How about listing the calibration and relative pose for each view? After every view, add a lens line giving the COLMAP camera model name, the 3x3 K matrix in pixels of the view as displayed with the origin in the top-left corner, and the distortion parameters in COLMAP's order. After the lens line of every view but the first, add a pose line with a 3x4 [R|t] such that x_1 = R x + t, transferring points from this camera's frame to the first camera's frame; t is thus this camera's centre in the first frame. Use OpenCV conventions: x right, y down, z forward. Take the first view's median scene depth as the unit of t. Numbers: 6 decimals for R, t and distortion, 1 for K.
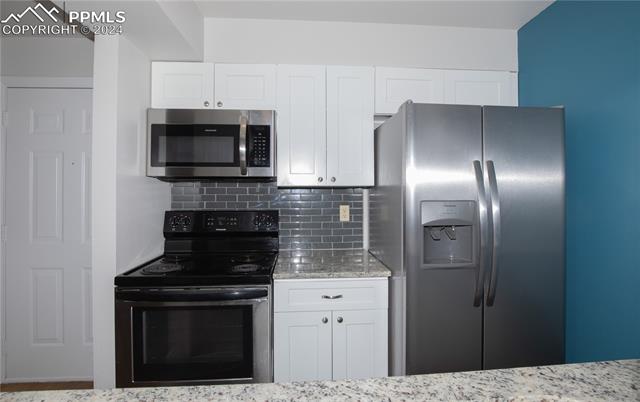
lens RADIAL K [[327.7, 0, 320.0], [0, 327.7, 187.7], [0, 0, 1]] dist [-0.004828, -0.001023]
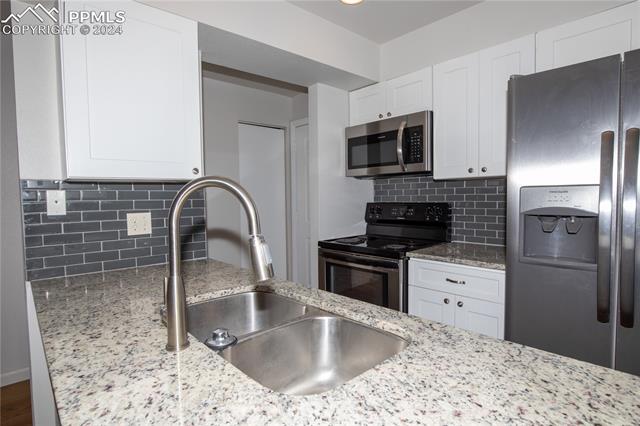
lens RADIAL K [[352.5, 0, 320.0], [0, 352.5, 213.0], [0, 0, 1]] dist [0.001494, 0.000541]
pose [[0.618341, 0.028531, -0.785392, 0.584789], [0.022287, 0.998302, 0.053813, 0.036746], [0.785594, -0.050779, 0.616656, -0.032290]]
